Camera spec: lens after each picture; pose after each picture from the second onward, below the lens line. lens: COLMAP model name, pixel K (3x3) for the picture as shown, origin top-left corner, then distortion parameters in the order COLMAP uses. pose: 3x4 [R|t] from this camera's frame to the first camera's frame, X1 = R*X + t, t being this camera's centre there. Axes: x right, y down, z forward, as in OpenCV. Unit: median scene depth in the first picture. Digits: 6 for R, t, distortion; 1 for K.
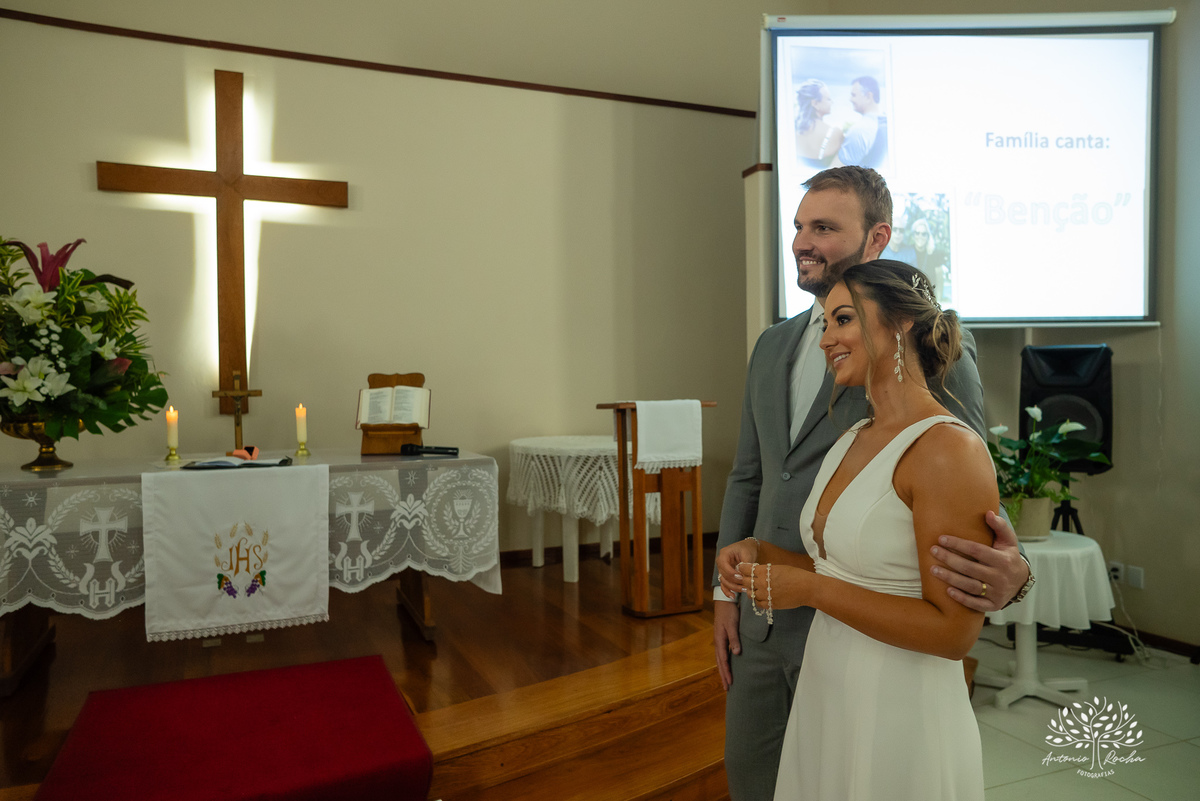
lens RADIAL K [[856.8, 0, 600.8], [0, 856.8, 386.3], [0, 0, 1]] dist [0.004282, 0.007243]
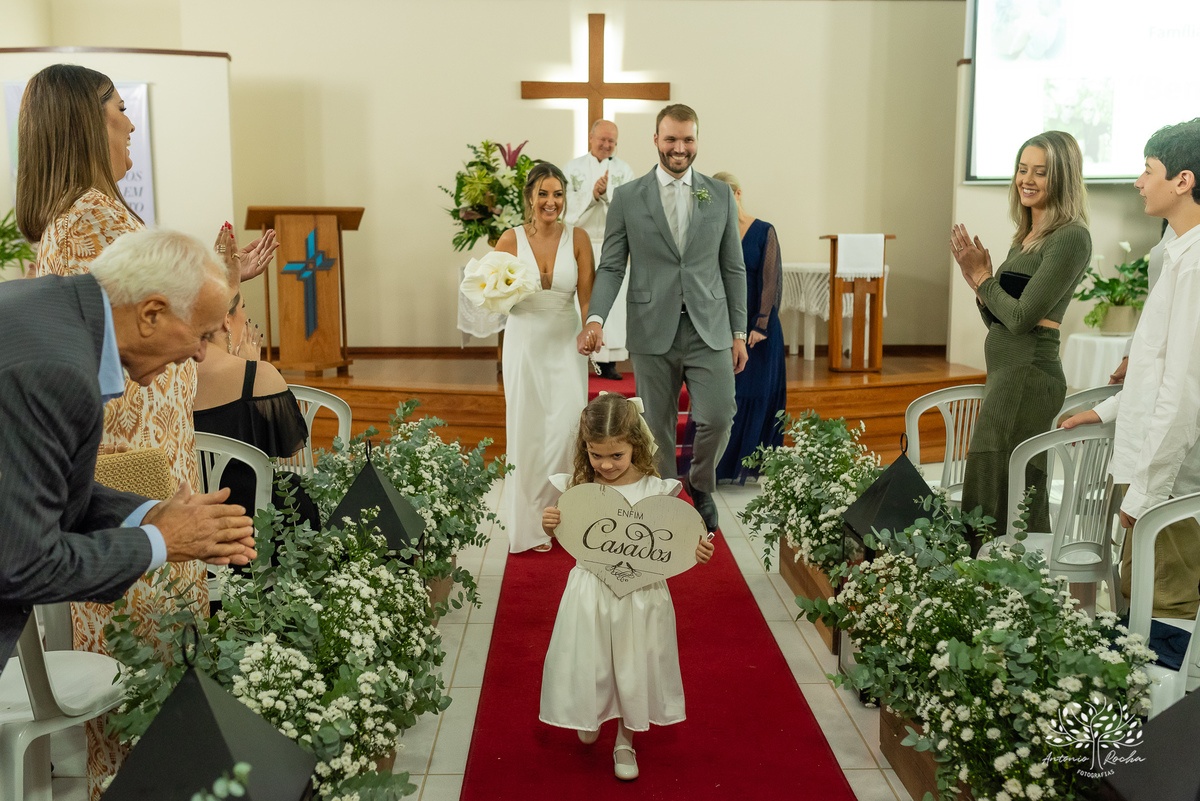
lens RADIAL K [[1228.6, 0, 604.9], [0, 1228.6, 416.5], [0, 0, 1]] dist [-0.018559, -0.019585]
pose [[0.932678, 0.062892, -0.355185, 0.509361], [-0.011778, 0.989468, 0.144274, 0.032626], [0.360517, -0.130377, 0.923596, -1.403843]]
